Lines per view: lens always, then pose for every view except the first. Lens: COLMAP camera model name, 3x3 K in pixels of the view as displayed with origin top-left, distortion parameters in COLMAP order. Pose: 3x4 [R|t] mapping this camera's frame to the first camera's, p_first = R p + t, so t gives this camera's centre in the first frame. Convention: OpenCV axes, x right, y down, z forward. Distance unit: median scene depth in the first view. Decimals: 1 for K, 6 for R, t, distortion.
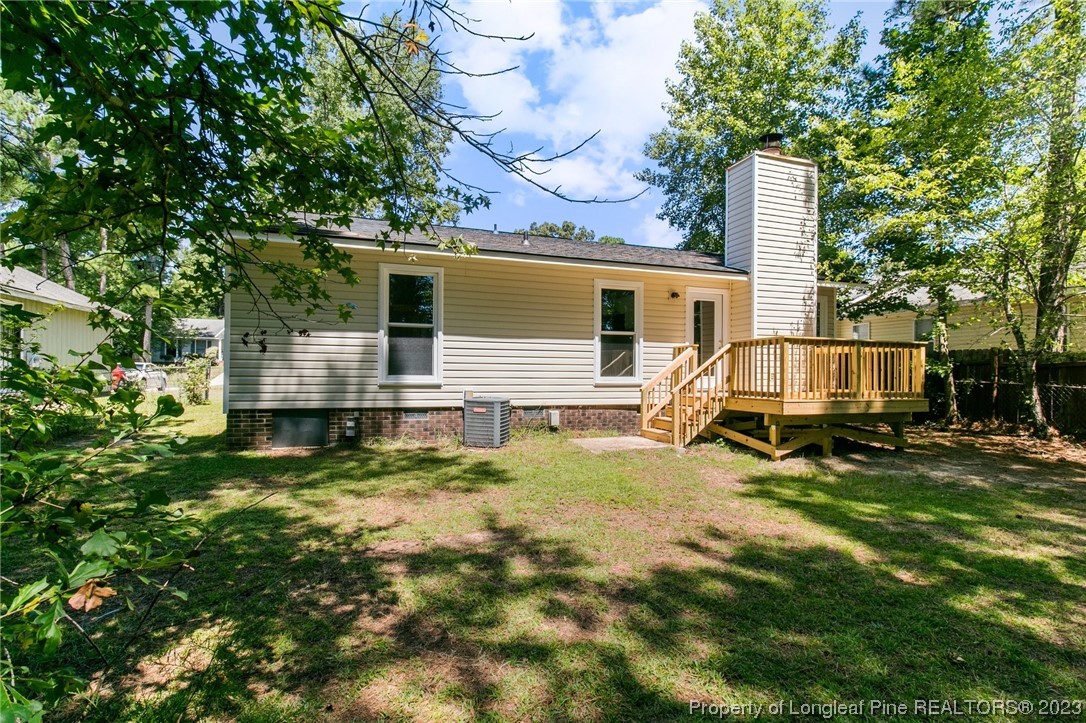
lens RADIAL K [[514.3, 0, 562.6], [0, 514.3, 369.5], [0, 0, 1]] dist [-0.004250, 0.008614]
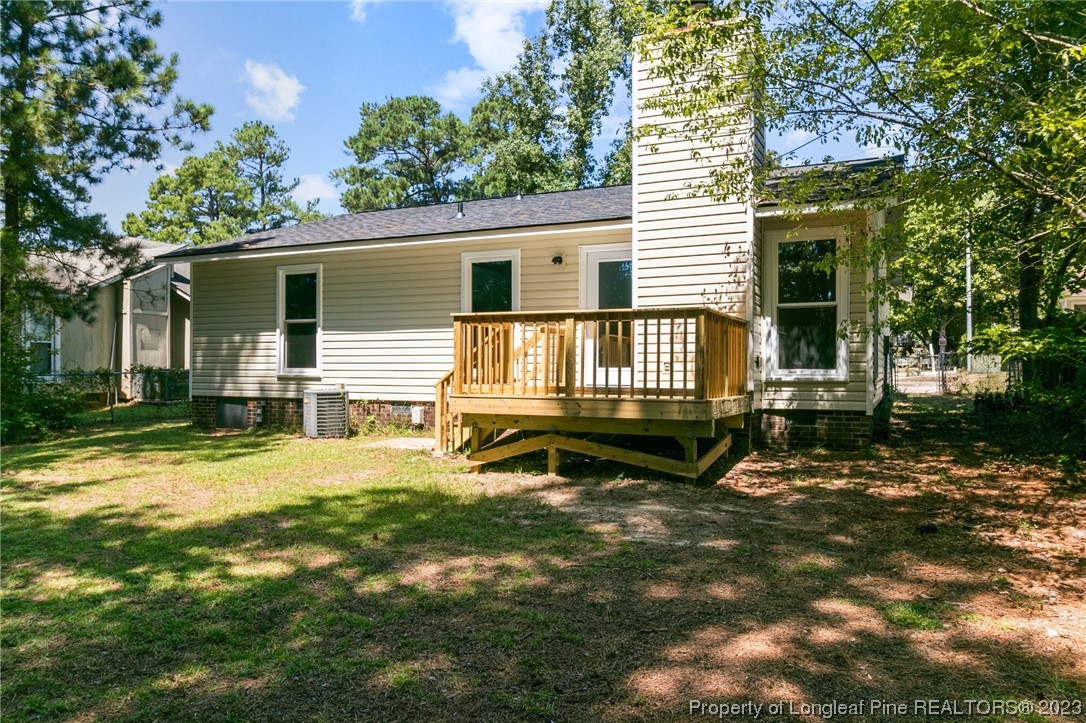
lens RADIAL K [[785.5, 0, 551.3], [0, 785.5, 365.5], [0, 0, 1]] dist [0.005067, 0.000312]
pose [[0.701654, -0.011361, -0.712427, 1.106483], [0.005975, 0.999932, -0.010061, 0.022572], [0.712493, 0.002802, 0.701674, 0.202866]]
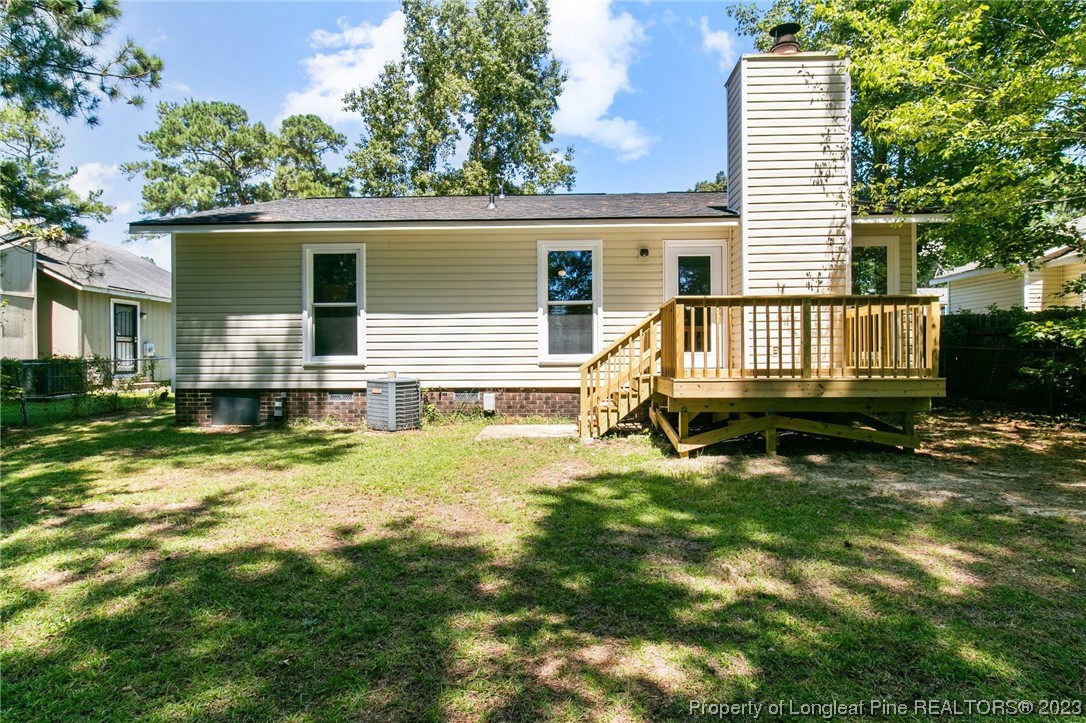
lens RADIAL K [[612.1, 0, 558.5], [0, 612.1, 350.1], [0, 0, 1]] dist [-0.000640, 0.001185]
pose [[0.929435, -0.020328, -0.368424, 0.477810], [0.017472, 0.999786, -0.011087, 0.018716], [0.368571, 0.003868, 0.929592, 0.062575]]
